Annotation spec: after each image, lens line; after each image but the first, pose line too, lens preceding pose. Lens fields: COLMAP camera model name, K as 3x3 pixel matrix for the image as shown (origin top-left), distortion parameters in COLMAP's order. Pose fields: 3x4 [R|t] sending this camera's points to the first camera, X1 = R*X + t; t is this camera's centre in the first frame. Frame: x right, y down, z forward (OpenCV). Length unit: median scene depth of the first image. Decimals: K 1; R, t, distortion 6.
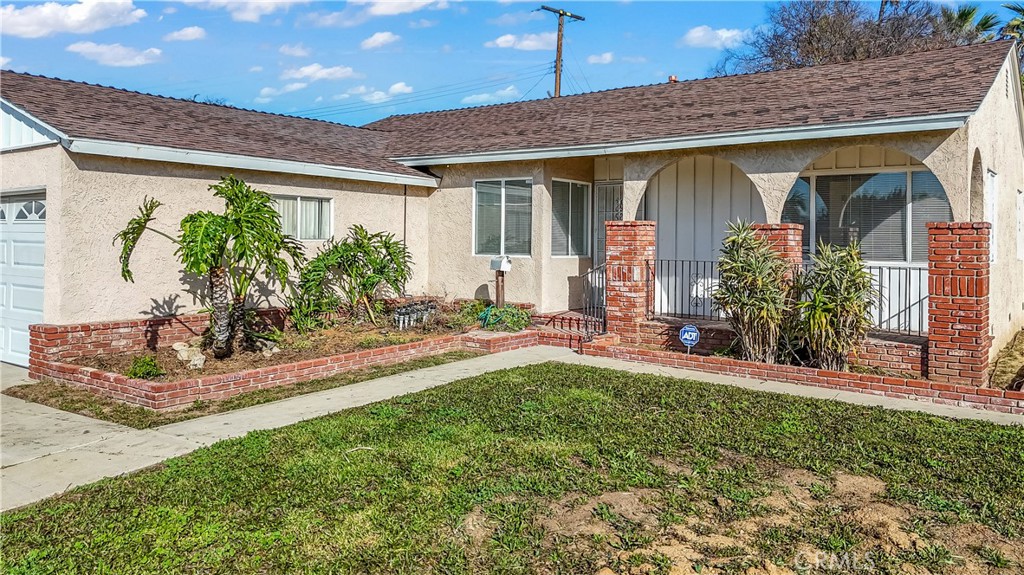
lens RADIAL K [[734.7, 0, 514.1], [0, 734.7, 242.5], [0, 0, 1]] dist [-0.006807, -0.001106]
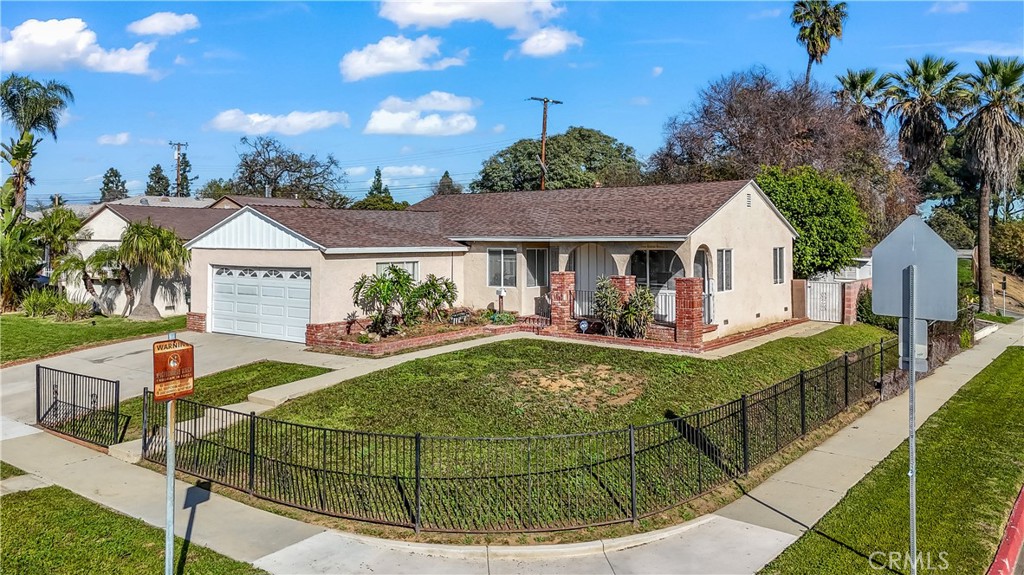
lens RADIAL K [[683.1, 0, 538.8], [0, 683.1, 234.2], [0, 0, 1]] dist [0.001920, -0.000063]
pose [[0.999536, -0.007714, 0.029476, 0.034465], [0.008222, 0.999819, -0.017156, -0.106676], [-0.029339, 0.017390, 0.999418, -0.982980]]
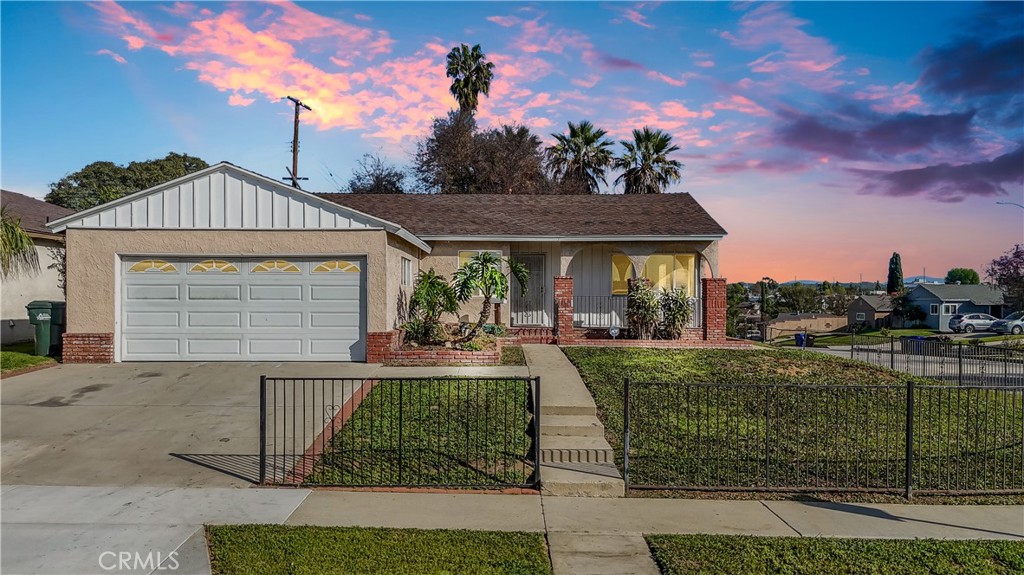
lens RADIAL K [[694.2, 0, 512.0], [0, 694.2, 287.5], [0, 0, 1]] dist [0.003684, 0.000445]
pose [[0.821712, 0.000529, 0.569903, -0.998500], [0.007288, 0.999908, -0.011436, 0.019653], [-0.569857, 0.013551, 0.821632, -0.417208]]
